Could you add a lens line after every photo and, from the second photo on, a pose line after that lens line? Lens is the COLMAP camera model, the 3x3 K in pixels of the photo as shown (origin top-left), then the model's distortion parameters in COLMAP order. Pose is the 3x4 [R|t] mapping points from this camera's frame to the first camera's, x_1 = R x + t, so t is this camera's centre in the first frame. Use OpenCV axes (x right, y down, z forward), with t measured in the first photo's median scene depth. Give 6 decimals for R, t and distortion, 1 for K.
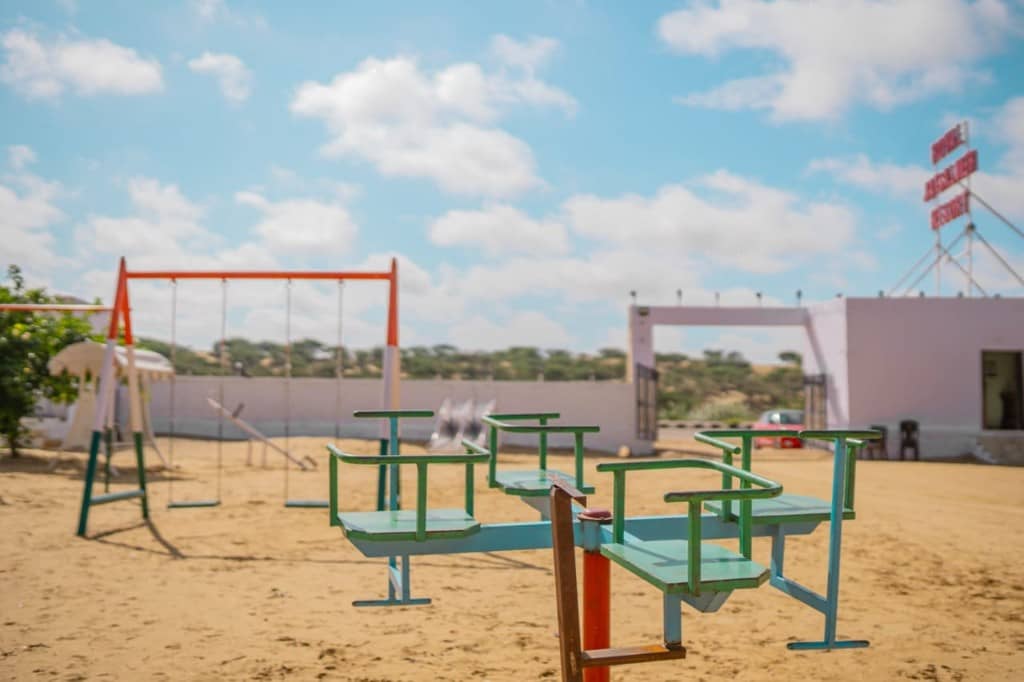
lens RADIAL K [[992.8, 0, 512.0], [0, 992.8, 341.0], [0, 0, 1]] dist [-0.047967, 0.015279]
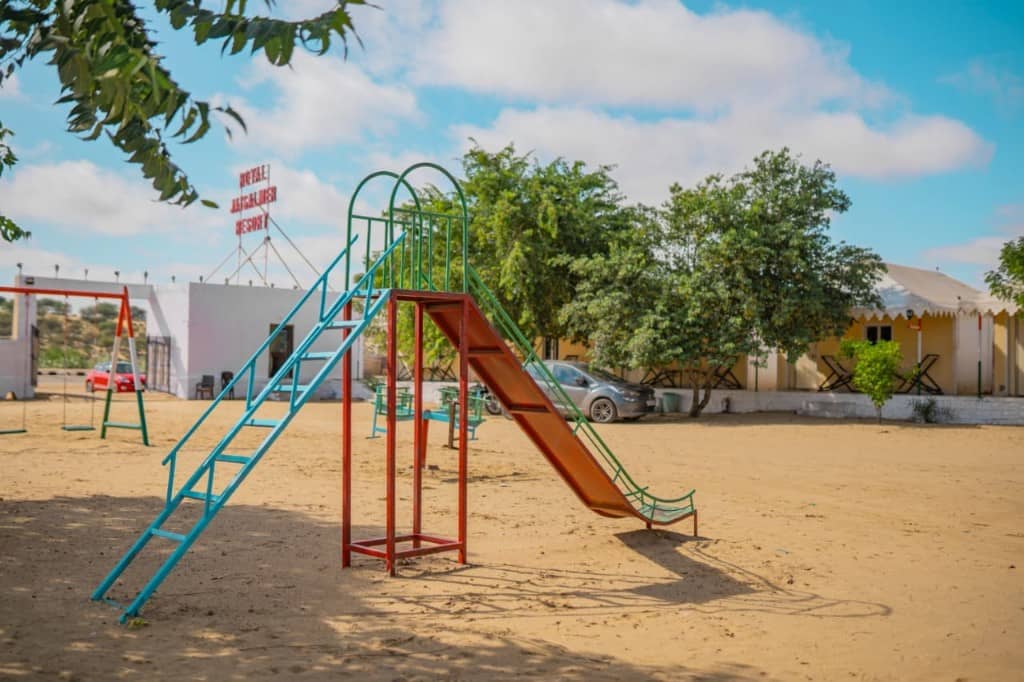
lens RADIAL K [[992.8, 0, 512.0], [0, 992.8, 341.0], [0, 0, 1]] dist [-0.047967, 0.015279]
pose [[0.673218, 0.023093, 0.739083, -0.360022], [-0.067227, 0.997284, 0.030075, -0.032579], [-0.736381, -0.069934, 0.672943, -0.255697]]
